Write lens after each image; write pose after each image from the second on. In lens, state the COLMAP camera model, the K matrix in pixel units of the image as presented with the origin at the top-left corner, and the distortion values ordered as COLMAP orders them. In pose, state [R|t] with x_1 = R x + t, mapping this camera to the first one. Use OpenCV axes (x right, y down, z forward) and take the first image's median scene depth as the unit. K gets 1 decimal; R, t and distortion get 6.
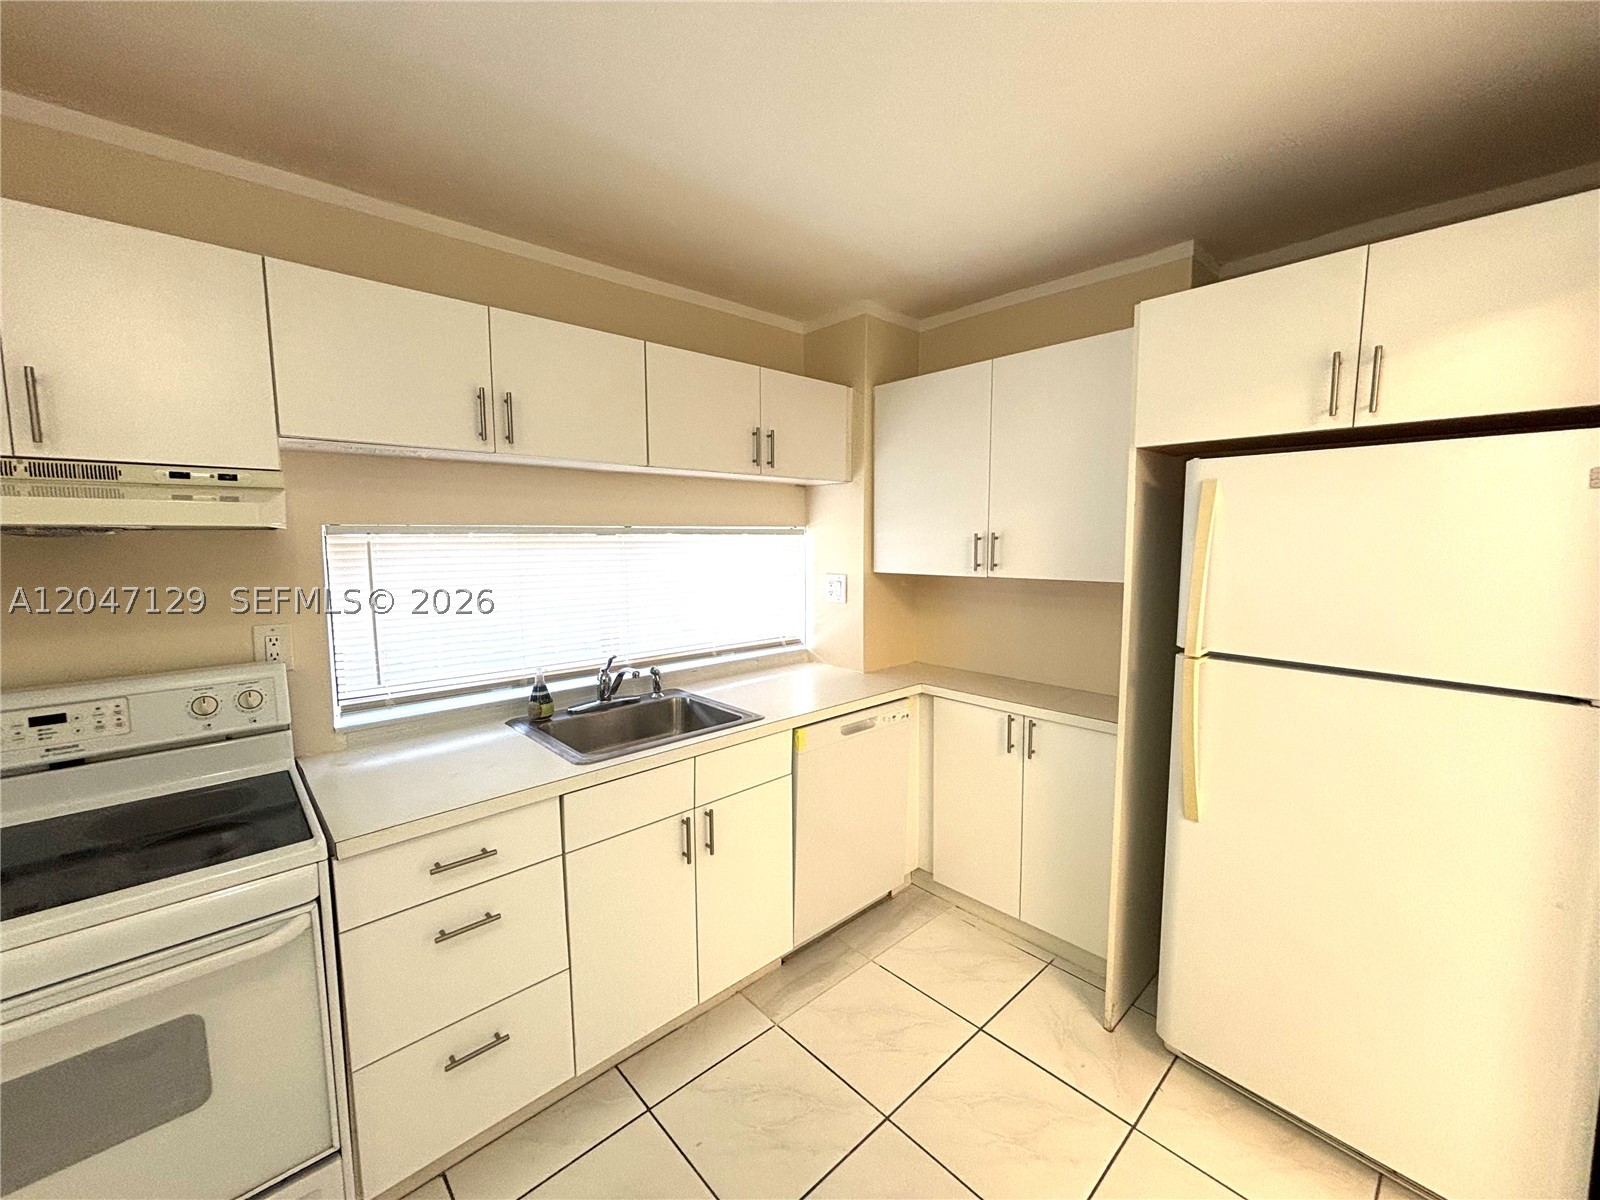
lens RADIAL K [[646.3, 0, 799.5], [0, 646.3, 595.4], [0, 0, 1]] dist [0.009302, -0.000111]
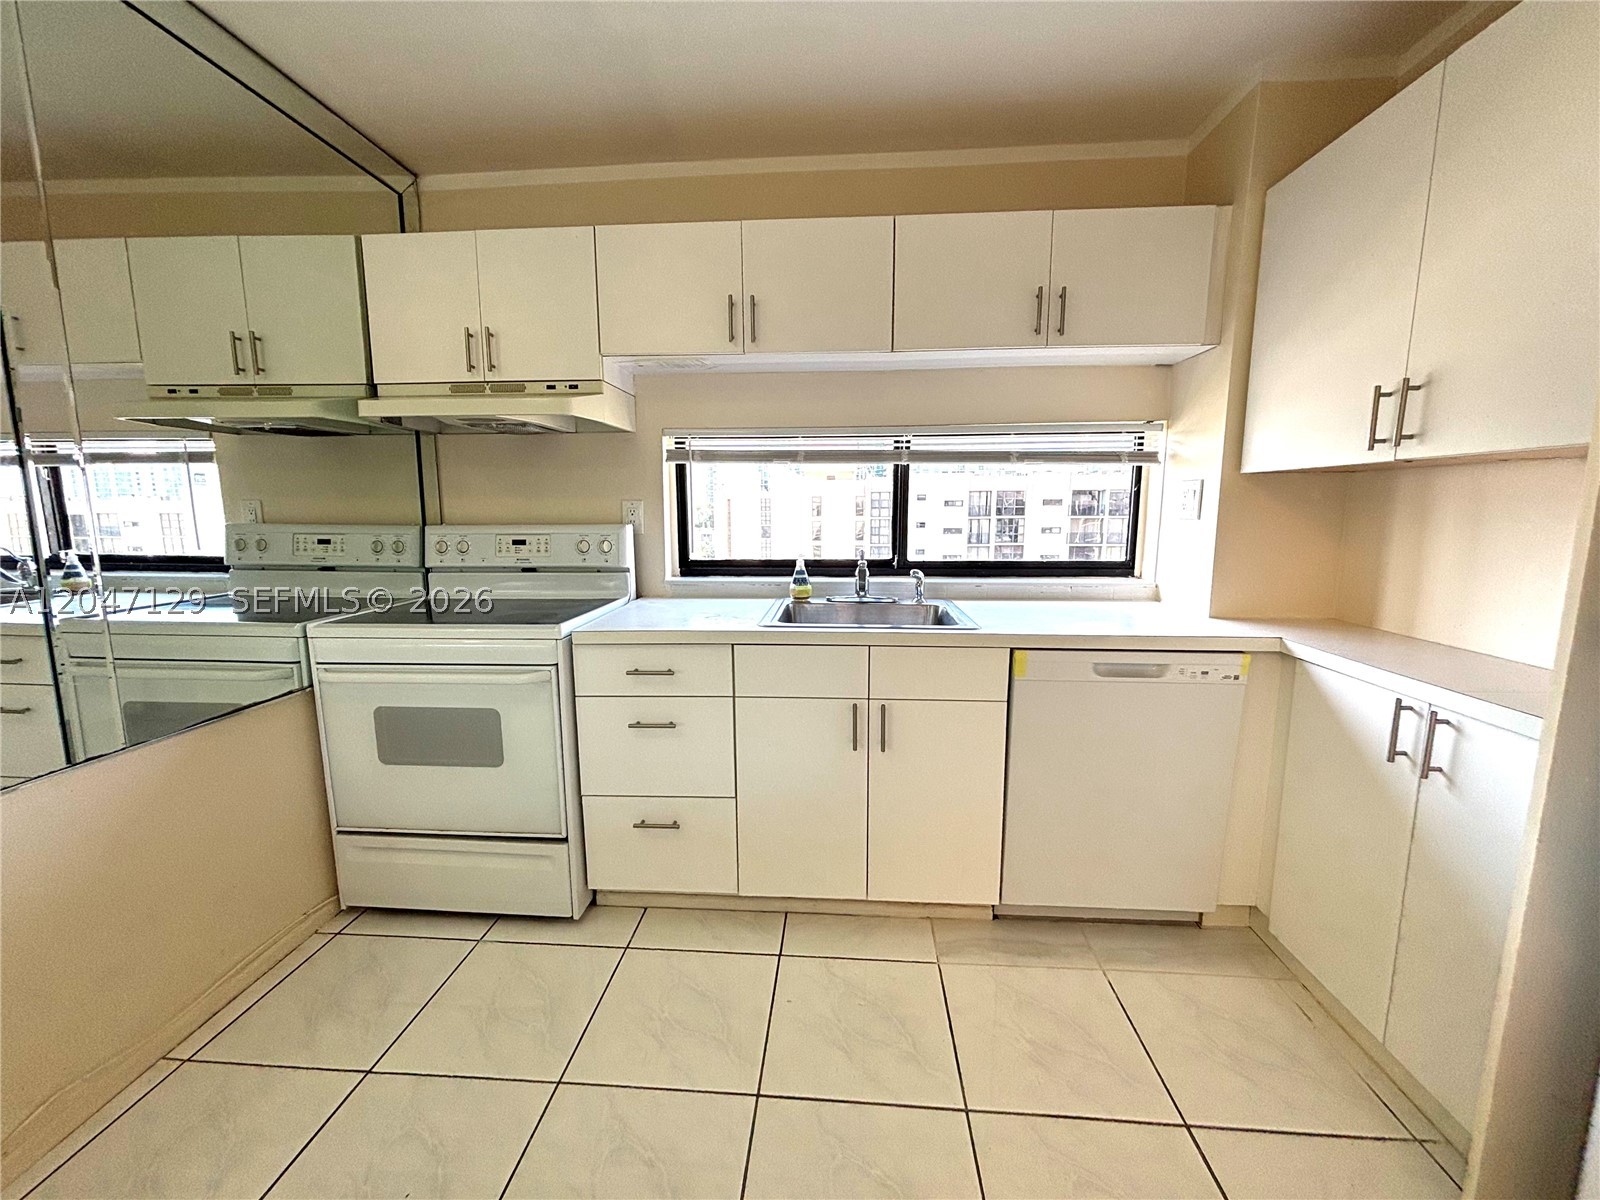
lens RADIAL K [[646.3, 0, 799.5], [0, 646.3, 595.4], [0, 0, 1]] dist [0.009302, -0.000111]
pose [[0.685638, 0.106835, -0.720061, 0.480146], [-0.070059, 0.994264, 0.080809, 0.110533], [0.724564, -0.004958, 0.689190, 0.281380]]
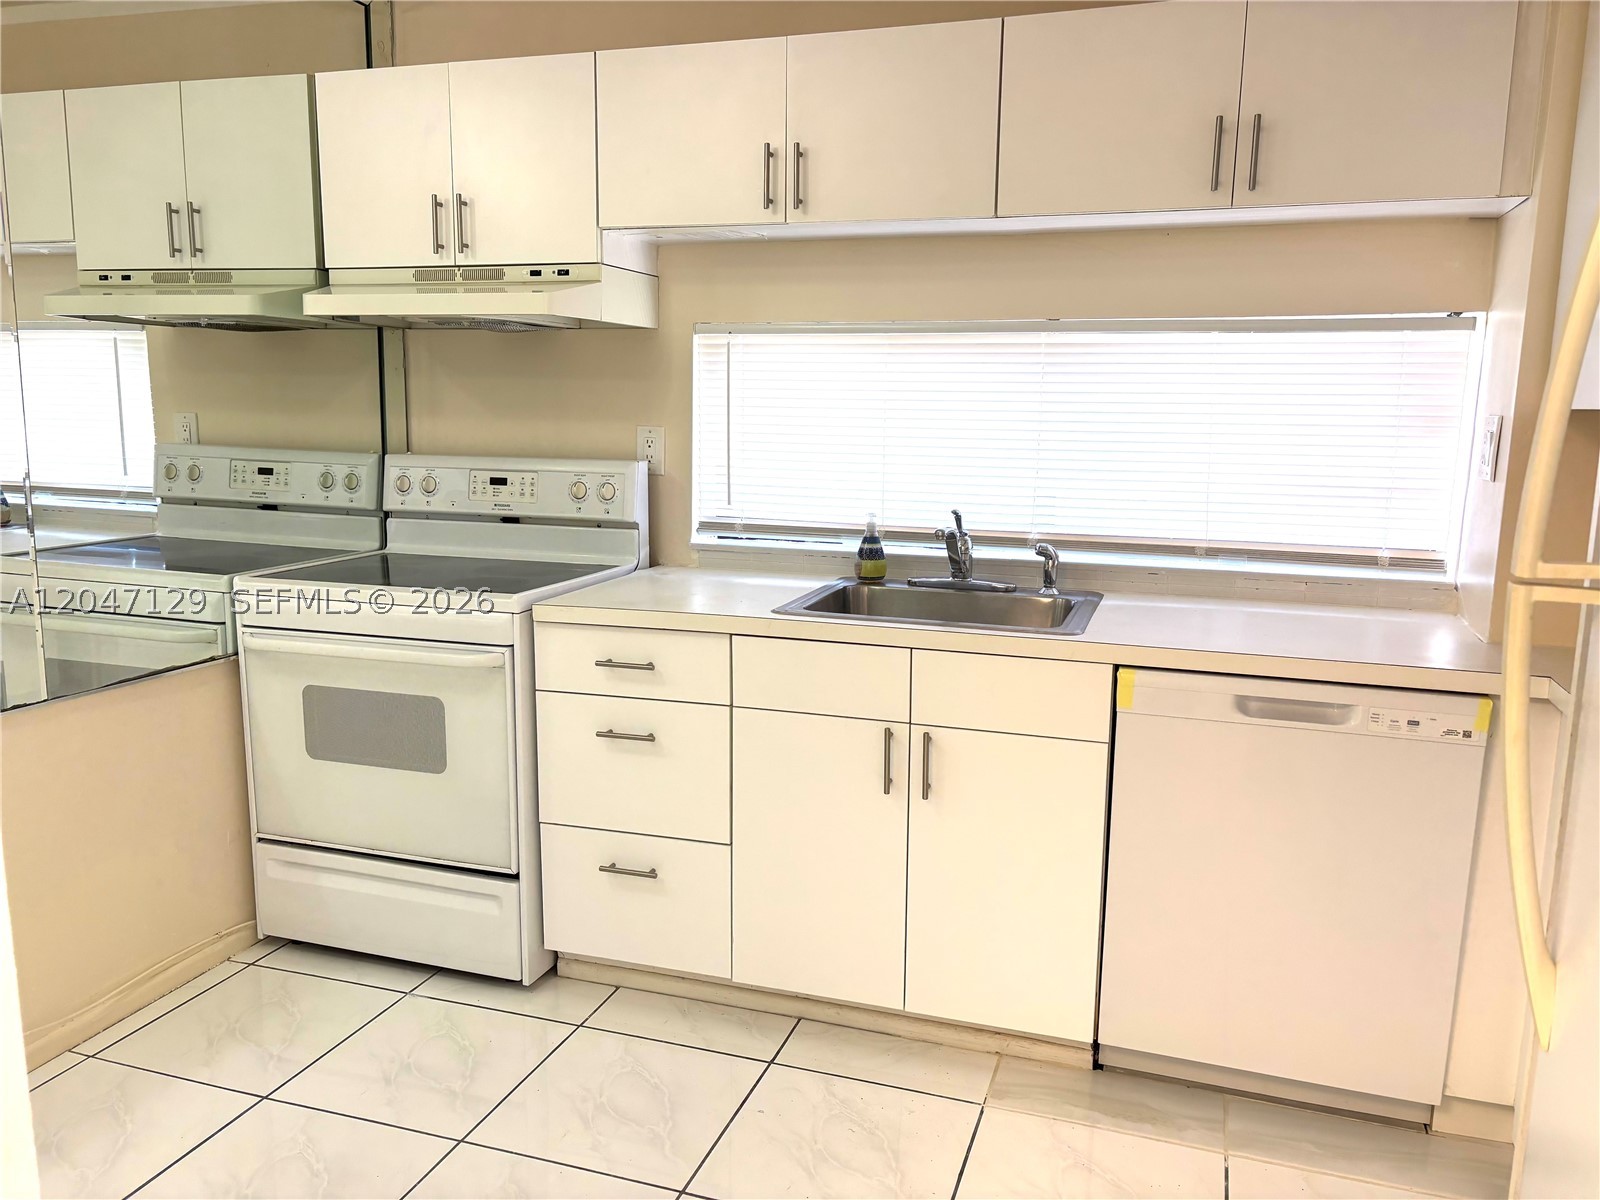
lens RADIAL K [[1217.3, 0, 800.0], [0, 1217.3, 600.0], [0, 0, 1]] dist [0.072410, -0.039871]
pose [[0.481656, 0.155425, -0.862467, 0.943601], [-0.098626, 0.987509, 0.122880, 0.055076], [0.870793, 0.025875, 0.490969, 0.281303]]
